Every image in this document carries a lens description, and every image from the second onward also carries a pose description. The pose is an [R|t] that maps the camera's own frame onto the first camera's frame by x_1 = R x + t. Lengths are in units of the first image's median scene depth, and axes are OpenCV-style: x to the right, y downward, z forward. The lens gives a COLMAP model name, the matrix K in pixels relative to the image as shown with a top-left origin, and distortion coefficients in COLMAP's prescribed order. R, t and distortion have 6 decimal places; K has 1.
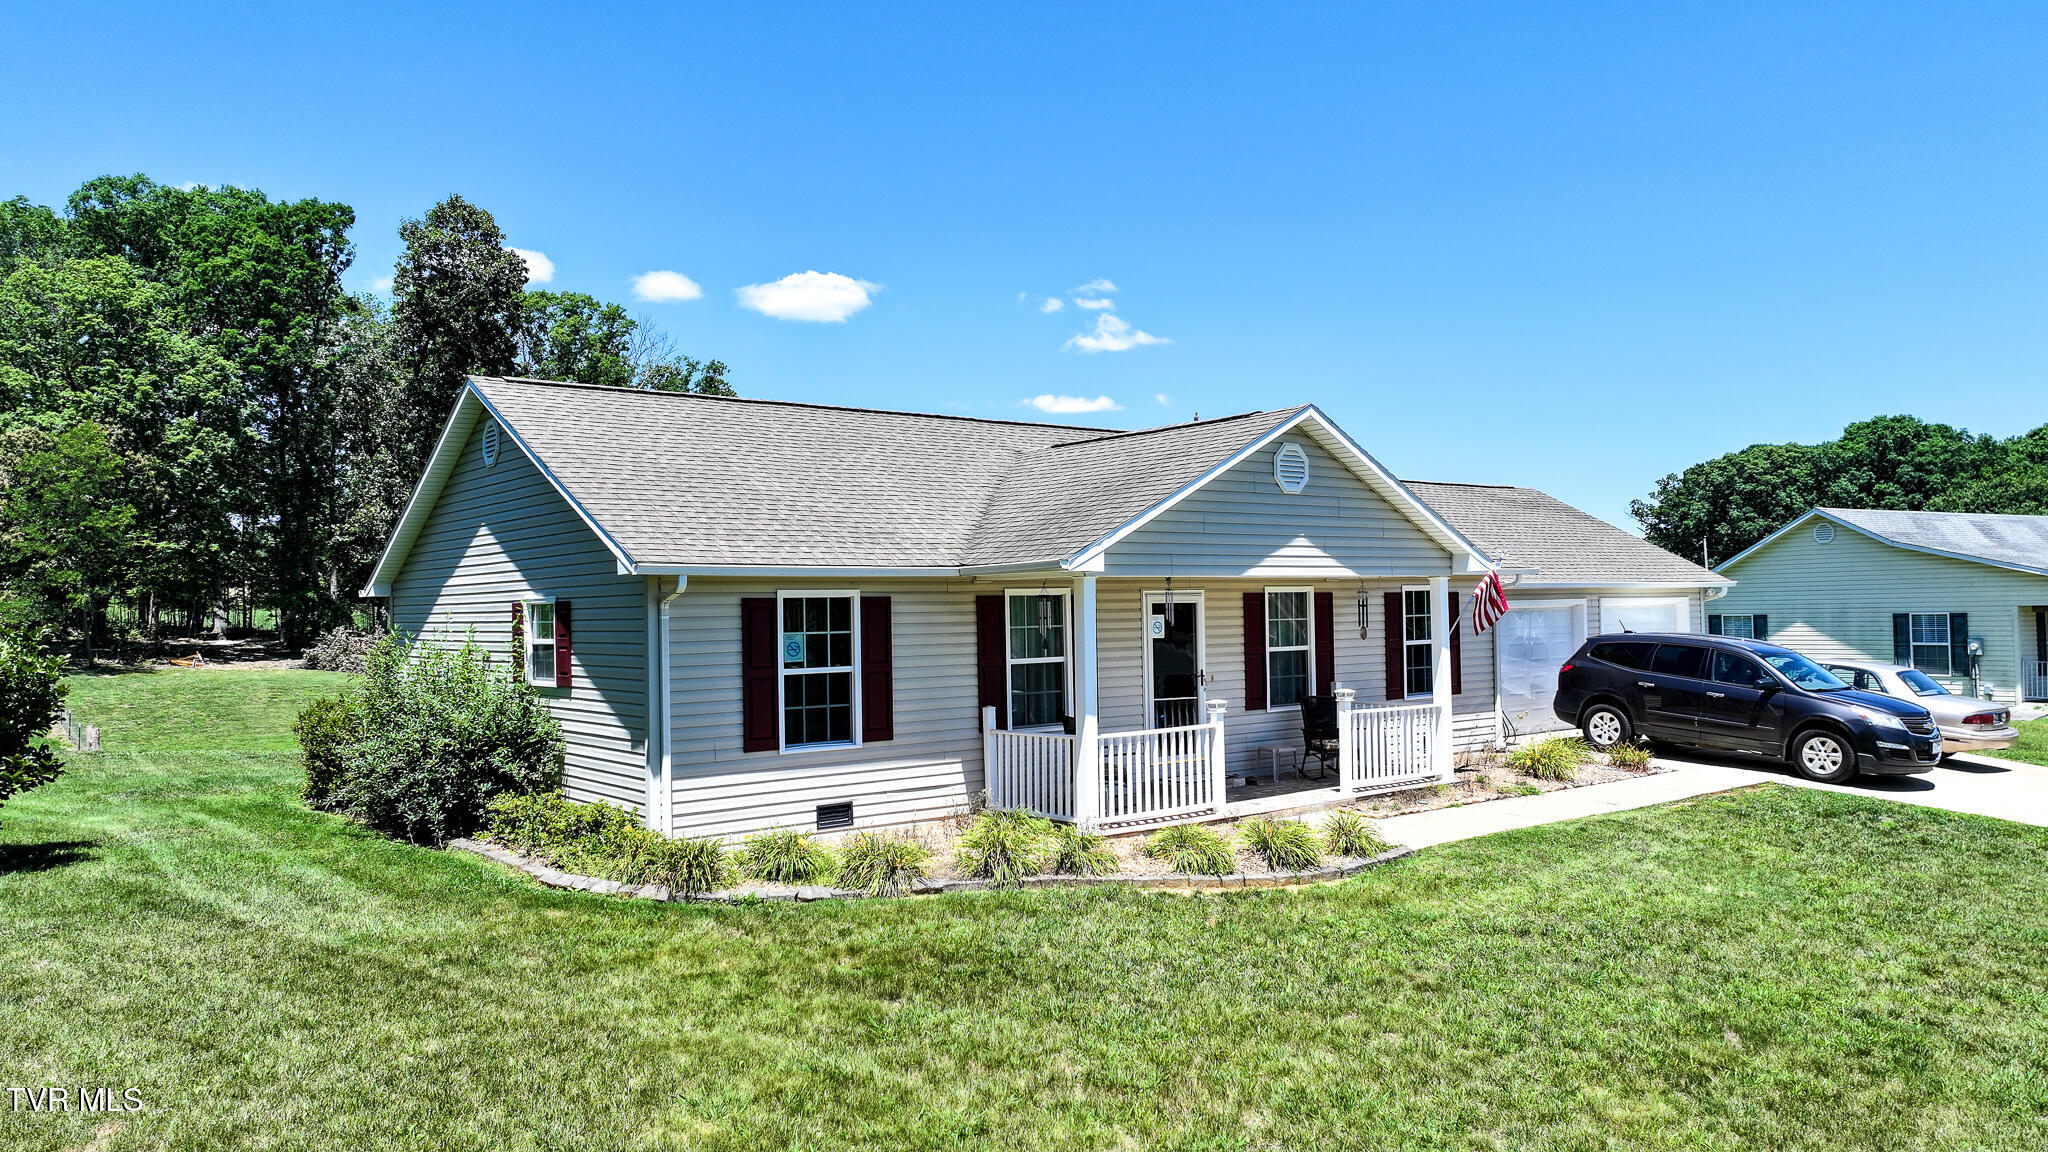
lens RADIAL K [[1446.8, 0, 1036.5], [0, 1446.8, 570.2], [0, 0, 1]] dist [0.007928, -0.001695]
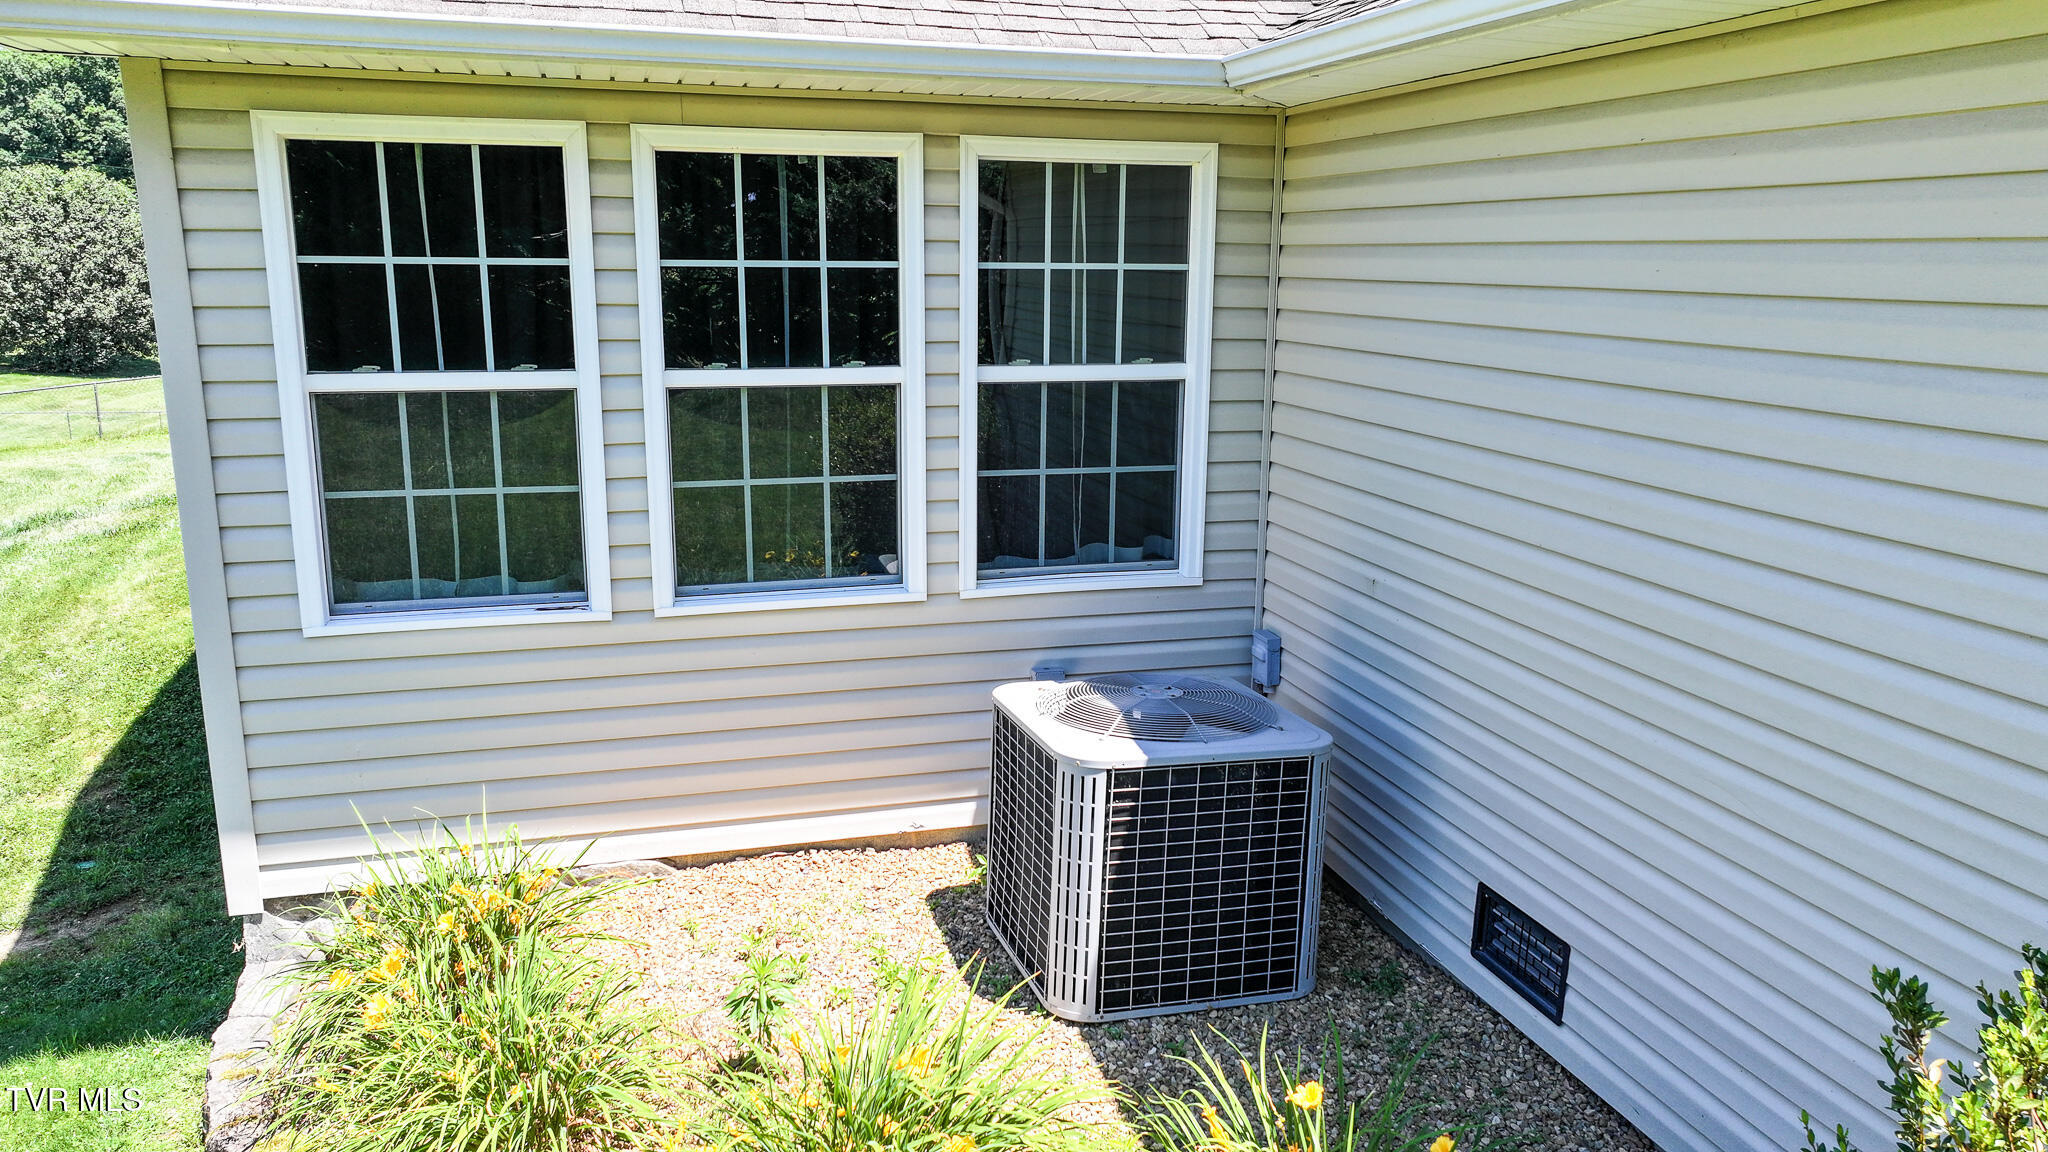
lens RADIAL K [[1446.8, 0, 1036.5], [0, 1446.8, 570.2], [0, 0, 1]] dist [0.007928, -0.001695]
pose [[0.396335, -0.174720, 0.901327, -0.445614], [-0.047948, 0.976446, 0.210366, 0.039075], [-0.916853, -0.126592, 0.378623, 0.816199]]
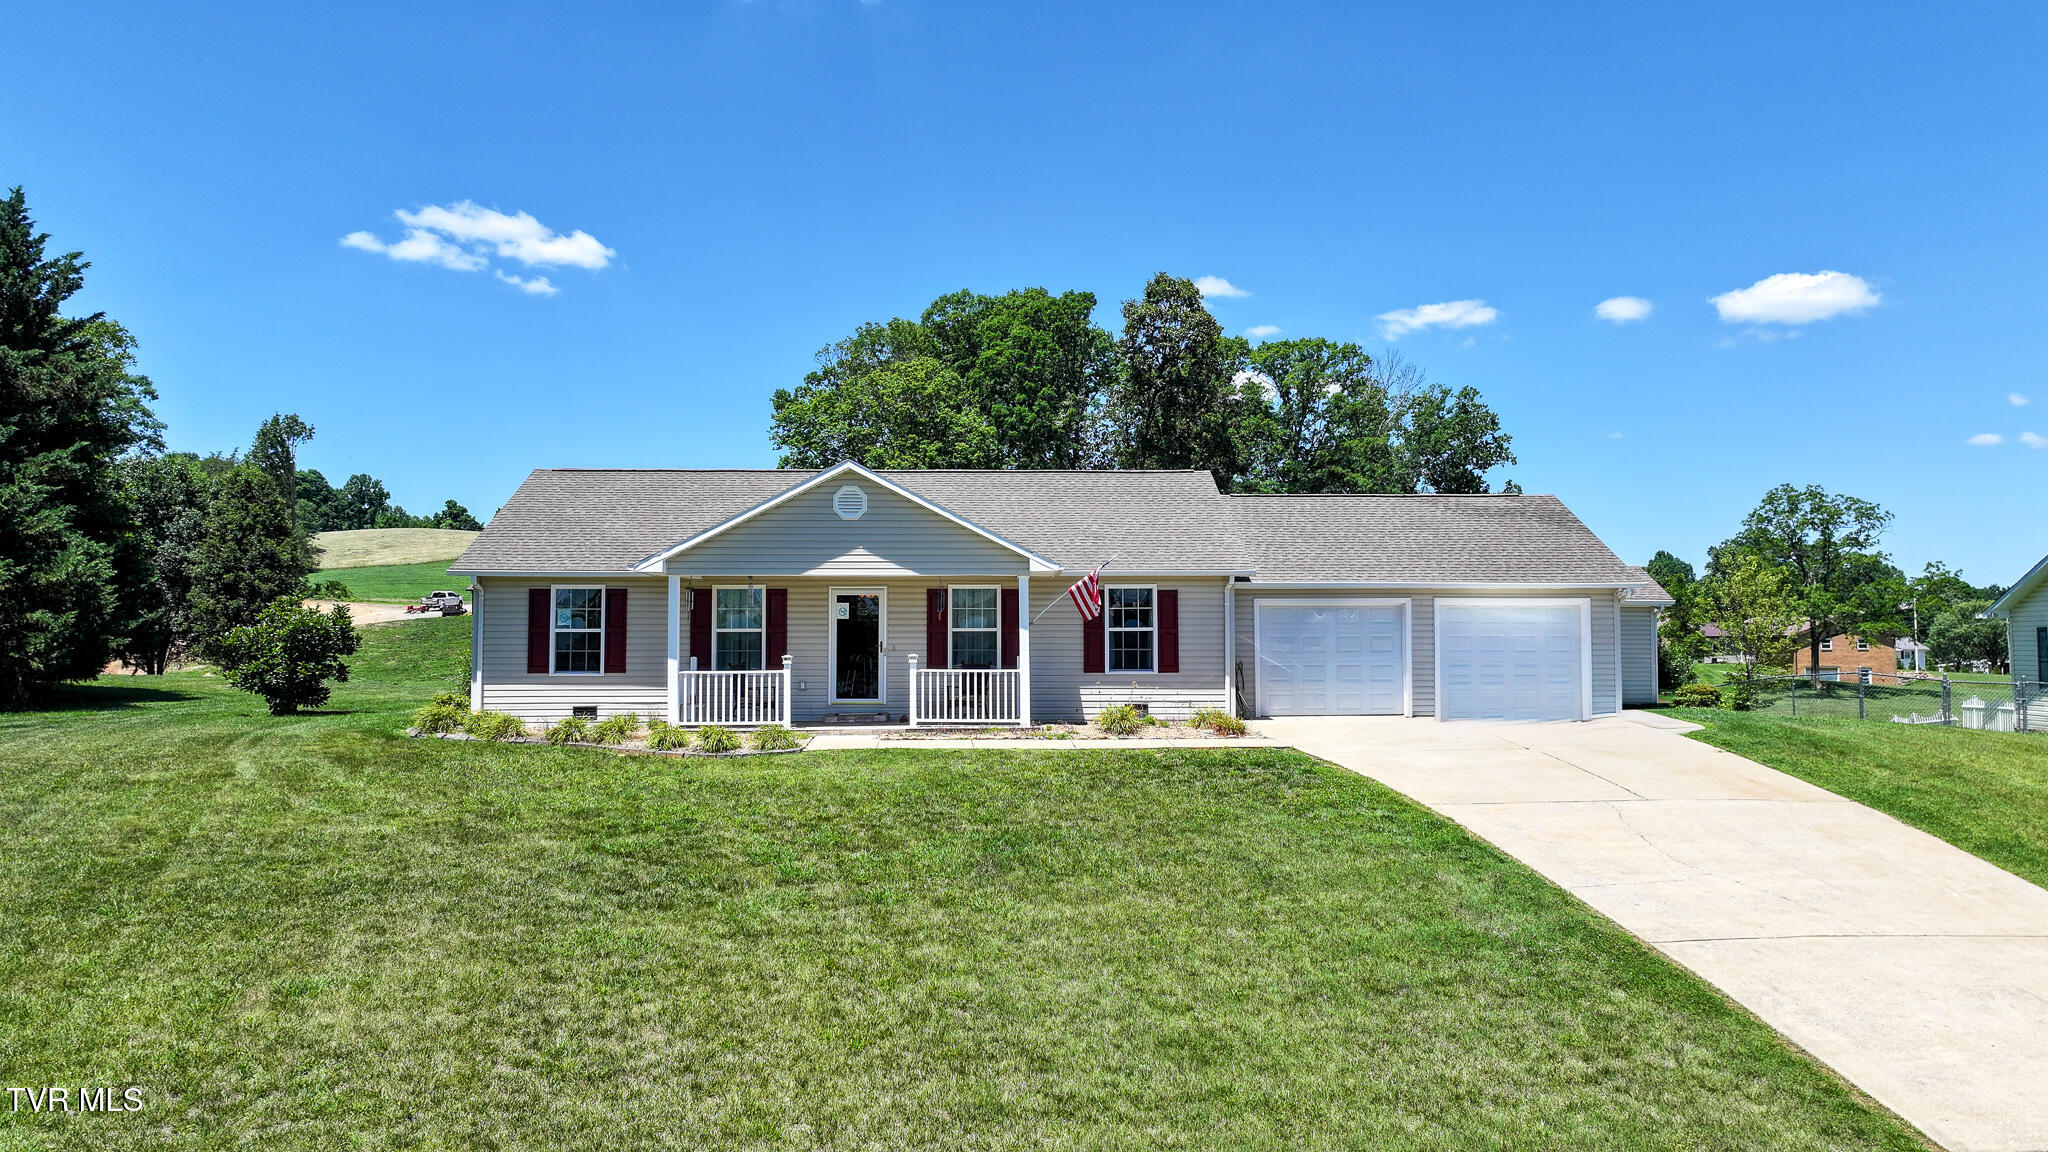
lens RADIAL K [[1446.8, 0, 1036.5], [0, 1446.8, 570.2], [0, 0, 1]] dist [0.007928, -0.001695]
pose [[0.793273, -0.011399, -0.608759, 1.242695], [0.002727, 0.999881, -0.015169, 0.022016], [0.608860, 0.010373, 0.793210, -0.056675]]
